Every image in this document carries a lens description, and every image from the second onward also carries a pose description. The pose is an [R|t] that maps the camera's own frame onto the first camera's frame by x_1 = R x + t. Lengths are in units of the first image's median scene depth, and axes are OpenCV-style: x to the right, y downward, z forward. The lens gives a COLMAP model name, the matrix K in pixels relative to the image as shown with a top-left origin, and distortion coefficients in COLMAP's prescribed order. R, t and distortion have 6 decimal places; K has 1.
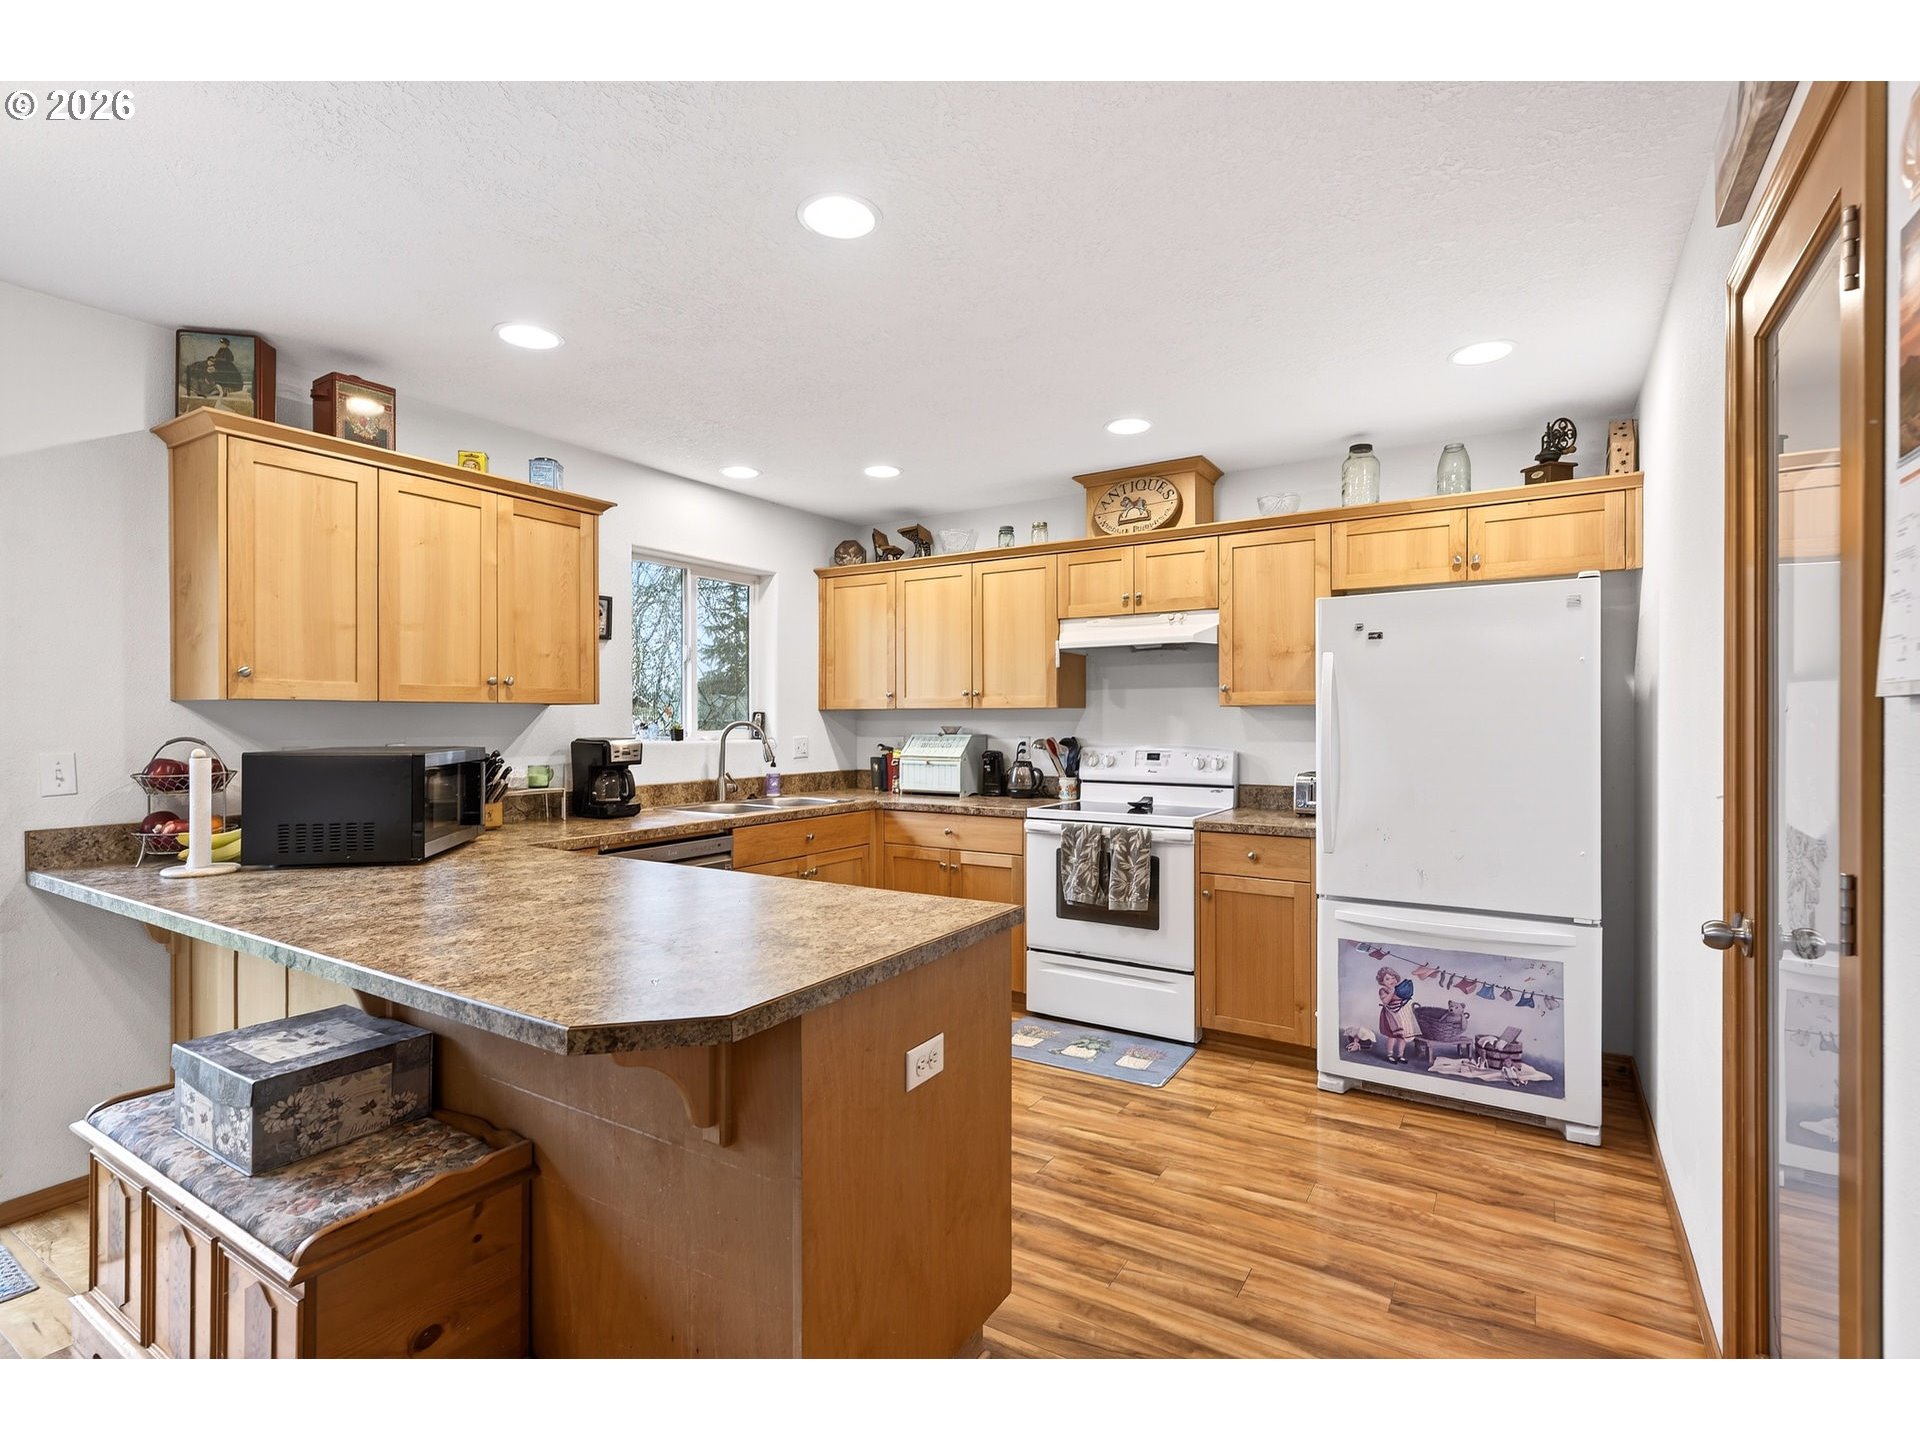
lens RADIAL K [[930.8, 0, 932.5], [0, 930.8, 720.2], [0, 0, 1]] dist [0.005926, 0.000972]
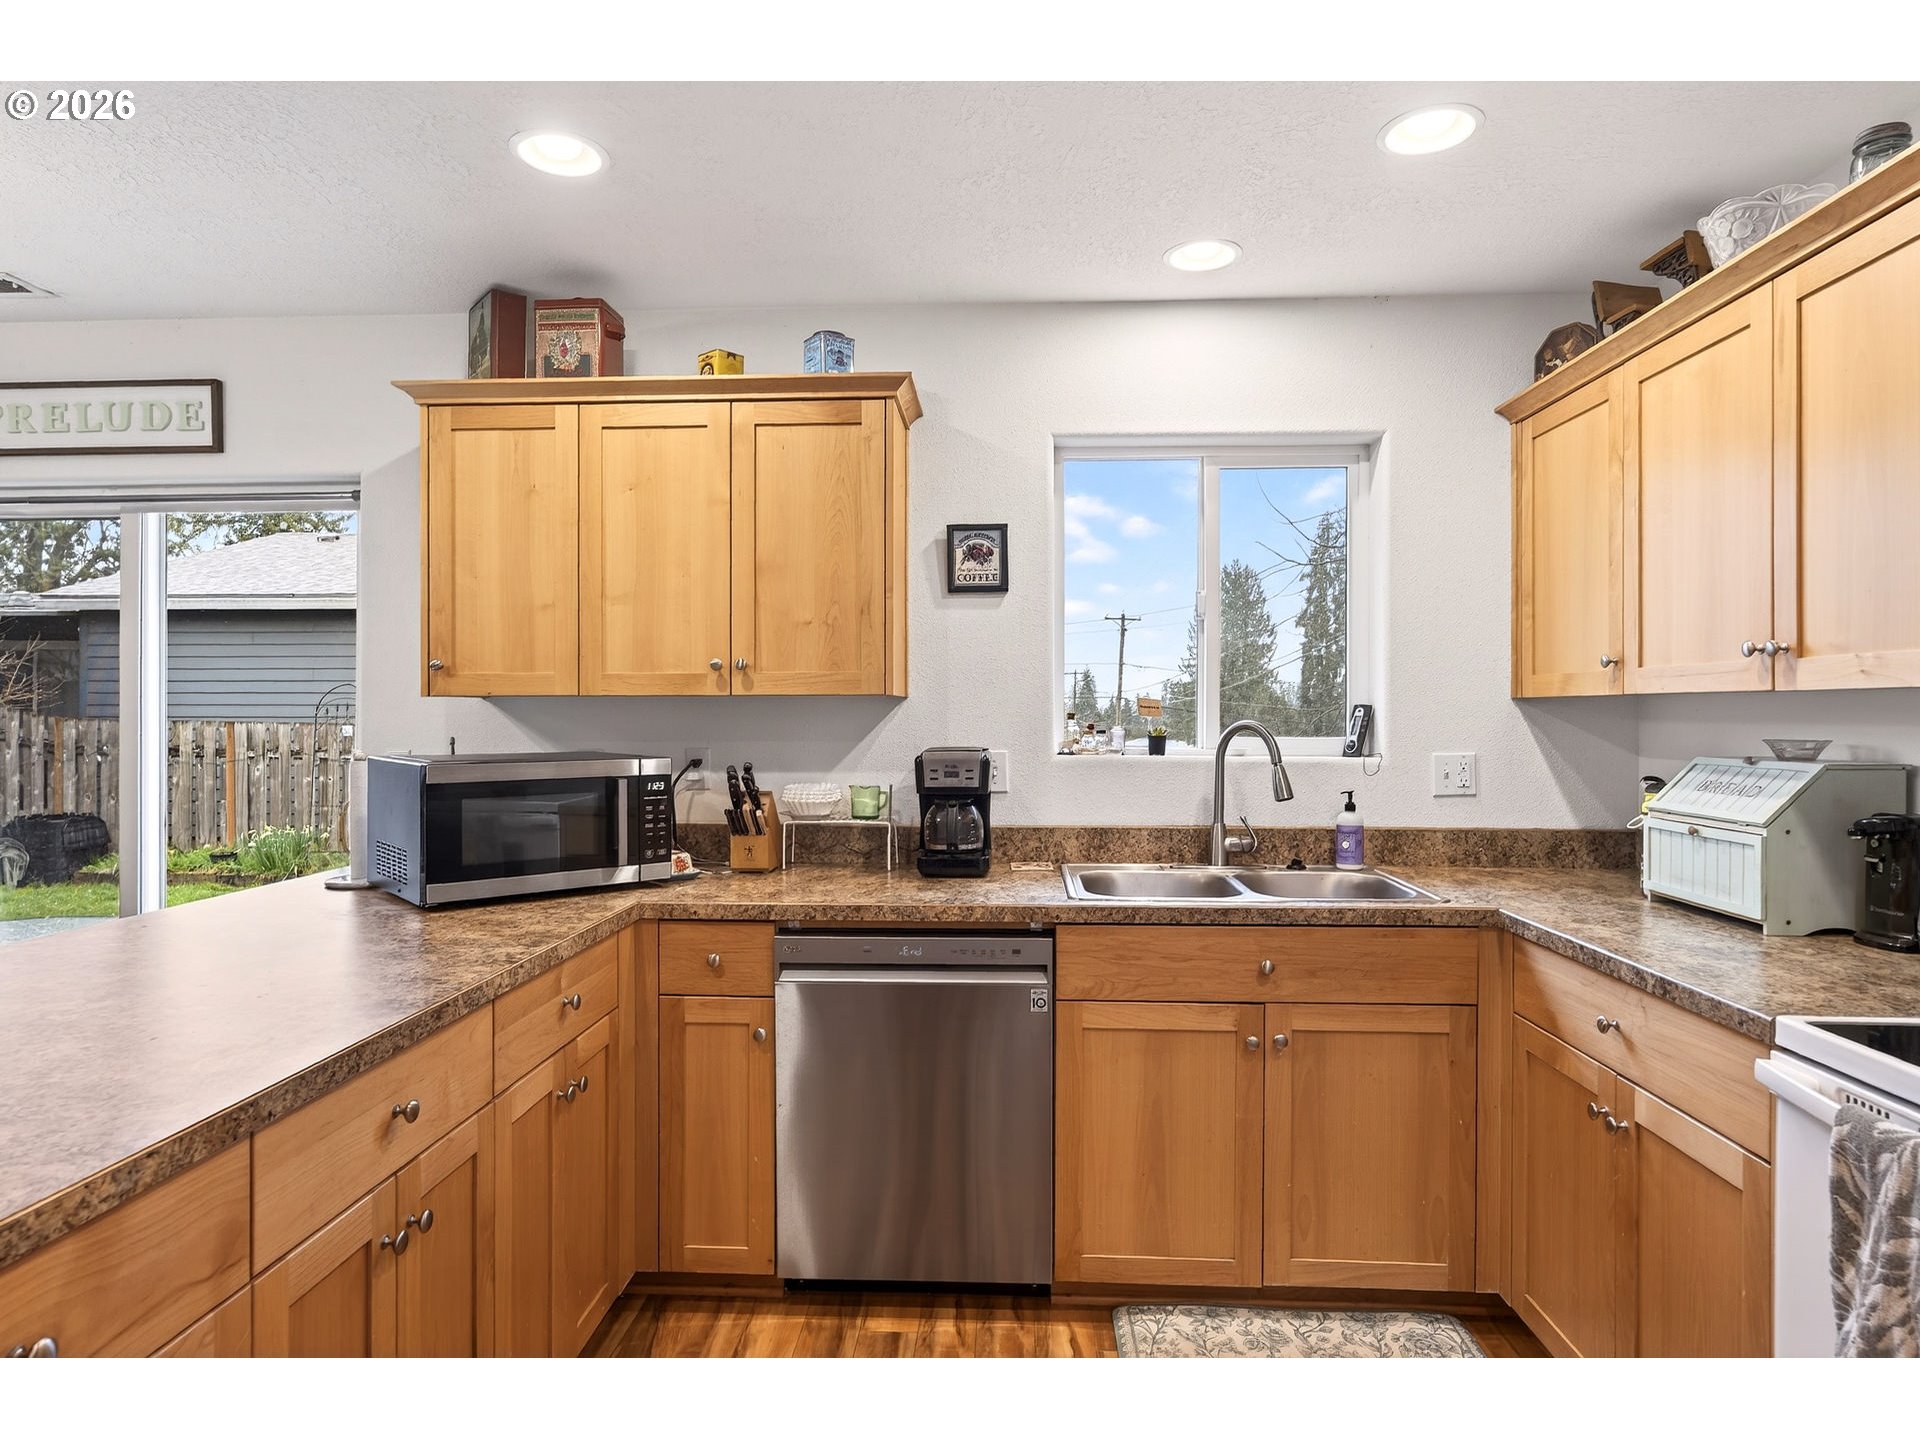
lens RADIAL K [[1105.9, 0, 940.5], [0, 1105.9, 713.2], [0, 0, 1]] dist [-0.001542, 0.000058]
pose [[0.507741, 0.002490, -0.861506, 0.275038], [0.000065, 0.999996, 0.002928, -0.006184], [0.861510, -0.001542, 0.507739, 0.575287]]
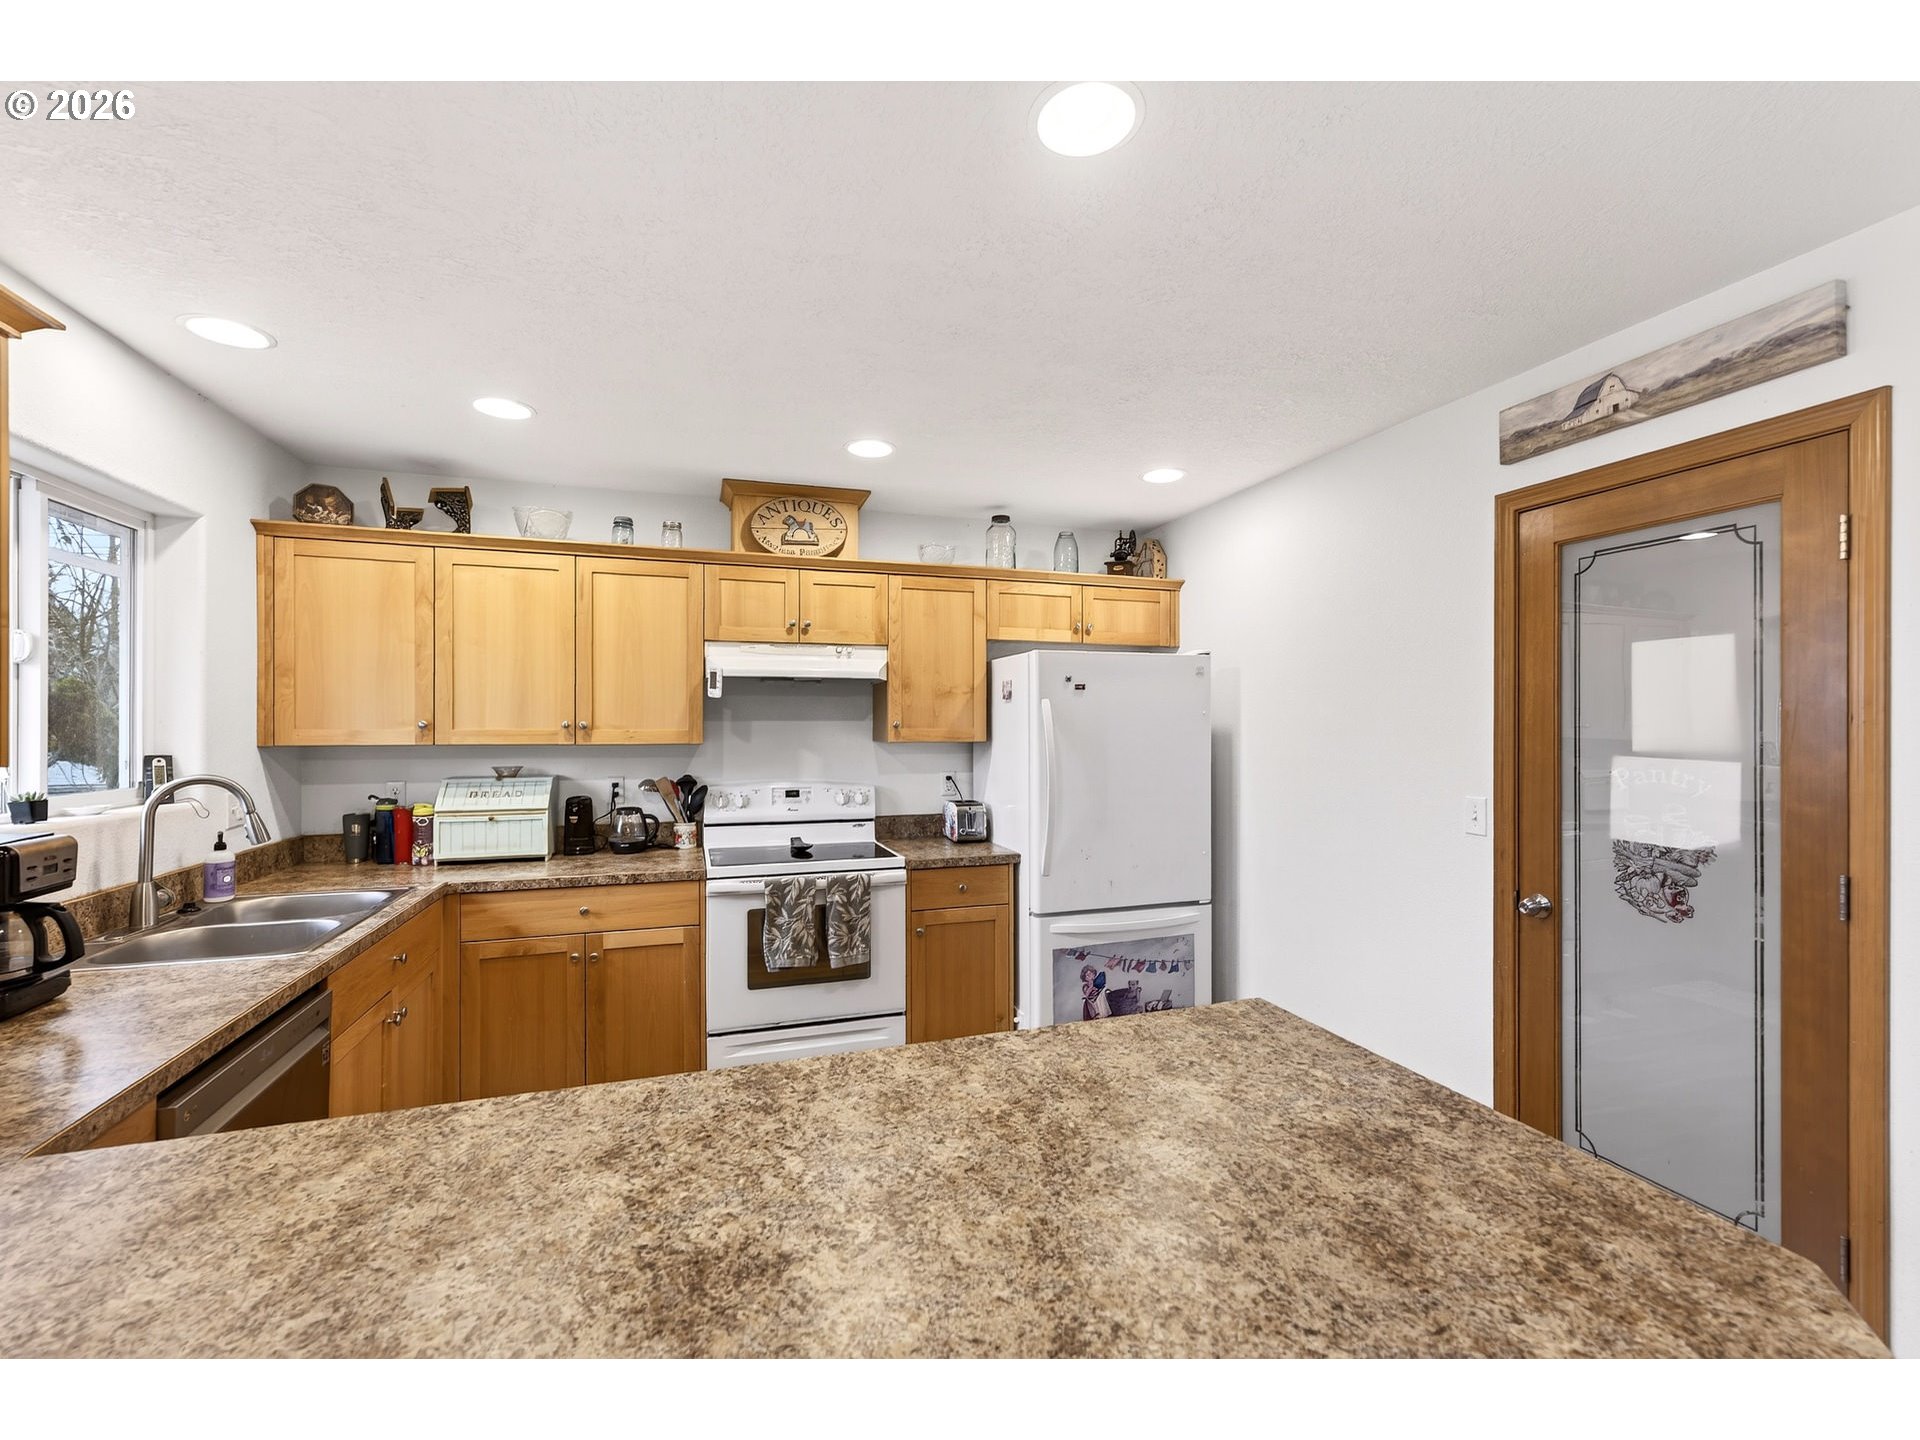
lens RADIAL K [[847.2, 0, 964.2], [0, 847.2, 726.2], [0, 0, 1]] dist [0.000785, 0.001045]
pose [[0.608523, -0.000579, 0.793536, -0.358445], [-0.000093, 1.000000, 0.000800, -0.031890], [-0.793536, -0.000561, 0.608523, 0.356497]]
